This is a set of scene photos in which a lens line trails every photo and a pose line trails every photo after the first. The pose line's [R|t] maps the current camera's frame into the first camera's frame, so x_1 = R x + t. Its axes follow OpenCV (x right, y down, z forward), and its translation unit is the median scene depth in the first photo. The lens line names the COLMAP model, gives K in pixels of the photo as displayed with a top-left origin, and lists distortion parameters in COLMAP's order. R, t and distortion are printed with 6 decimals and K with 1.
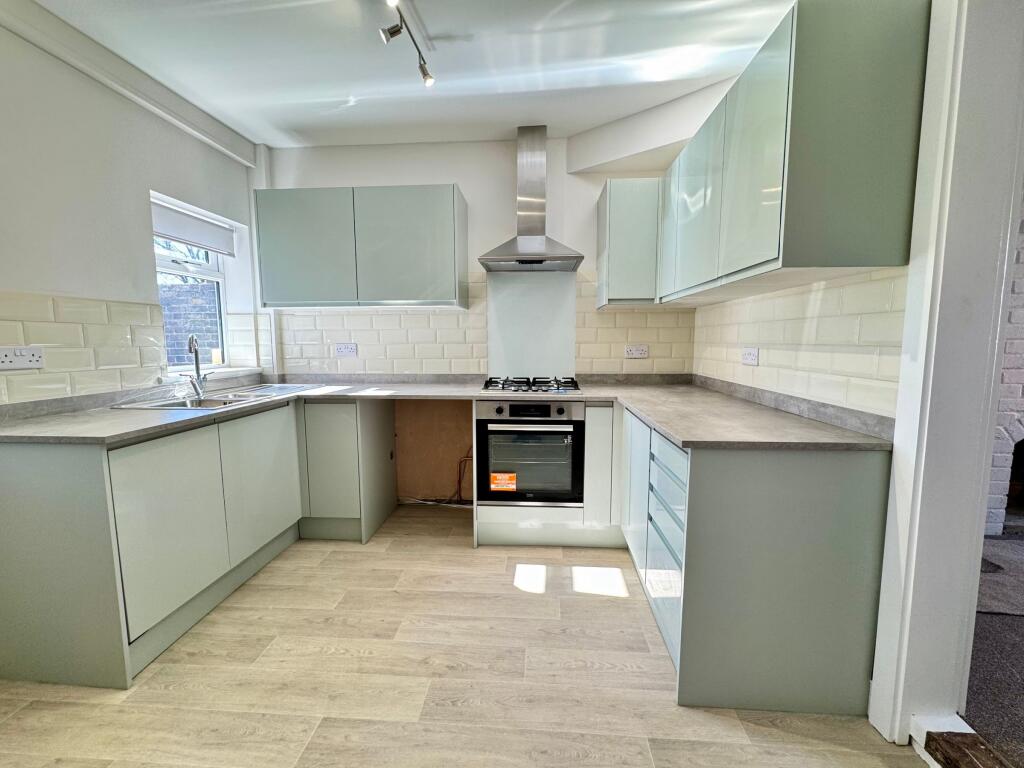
lens RADIAL K [[405.3, 0, 512.0], [0, 405.3, 384.0], [0, 0, 1]] dist [-0.006602, 0.000810]
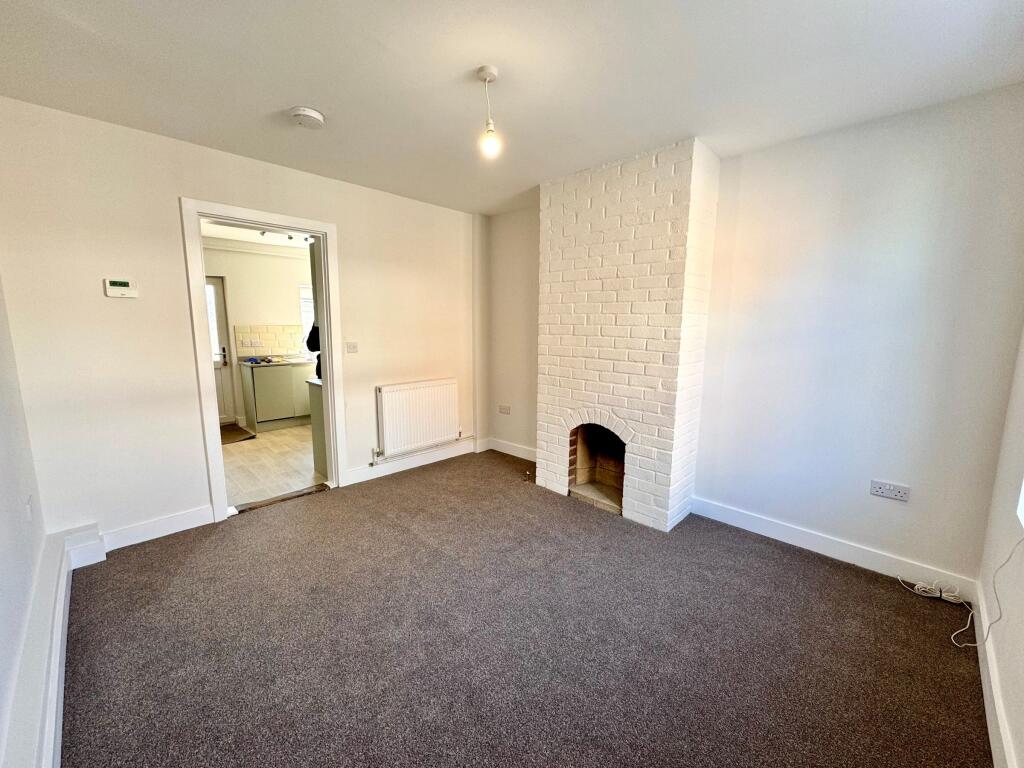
lens RADIAL K [[405.3, 0, 512.0], [0, 405.3, 384.0], [0, 0, 1]] dist [-0.006602, 0.000810]
pose [[0.751786, 0.101202, -0.651595, 1.996585], [-0.073522, 0.994856, 0.069689, -0.095615], [0.655296, -0.004485, 0.755359, -0.181977]]
